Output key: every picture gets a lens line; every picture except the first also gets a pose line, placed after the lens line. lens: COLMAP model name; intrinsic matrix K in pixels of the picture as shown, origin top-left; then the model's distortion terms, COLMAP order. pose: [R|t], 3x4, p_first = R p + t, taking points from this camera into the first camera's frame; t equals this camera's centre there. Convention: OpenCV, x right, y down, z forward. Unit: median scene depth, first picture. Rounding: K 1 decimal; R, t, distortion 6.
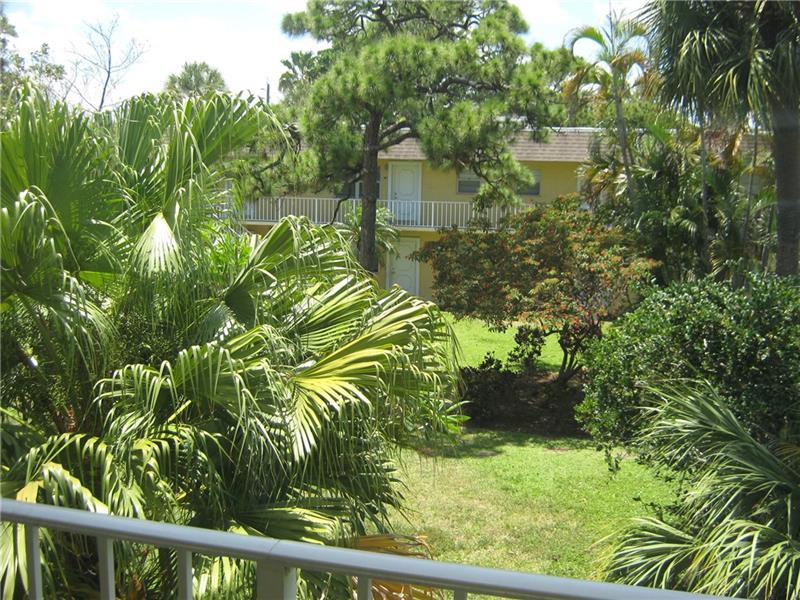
lens RADIAL K [[918.5, 0, 399.3], [0, 918.5, 297.1], [0, 0, 1]] dist [-0.085685, 0.000000]
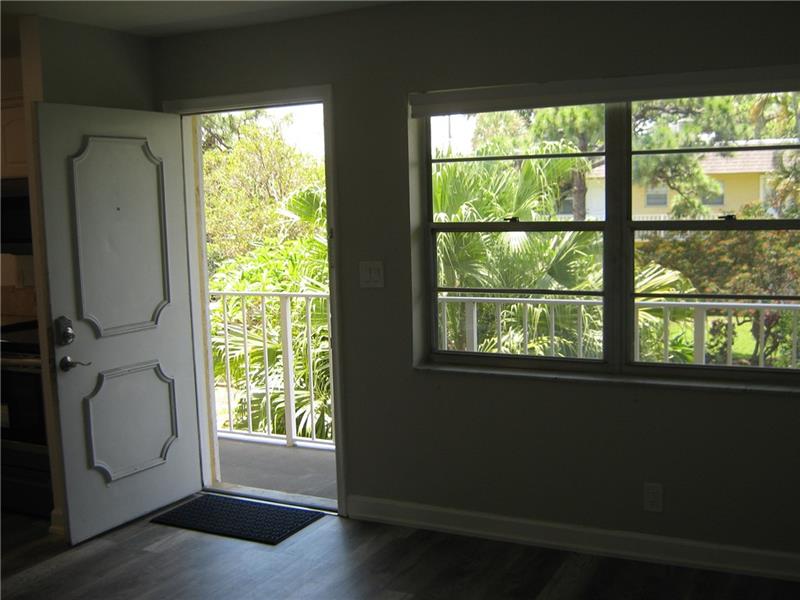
lens RADIAL K [[918.5, 0, 401.7], [0, 918.5, 303.8], [0, 0, 1]] dist [-0.085685, 0.000000]
pose [[0.983086, -0.028467, -0.180921, -0.050028], [0.025534, 0.999502, -0.018516, 0.026227], [0.181358, 0.013584, 0.983323, -0.197386]]
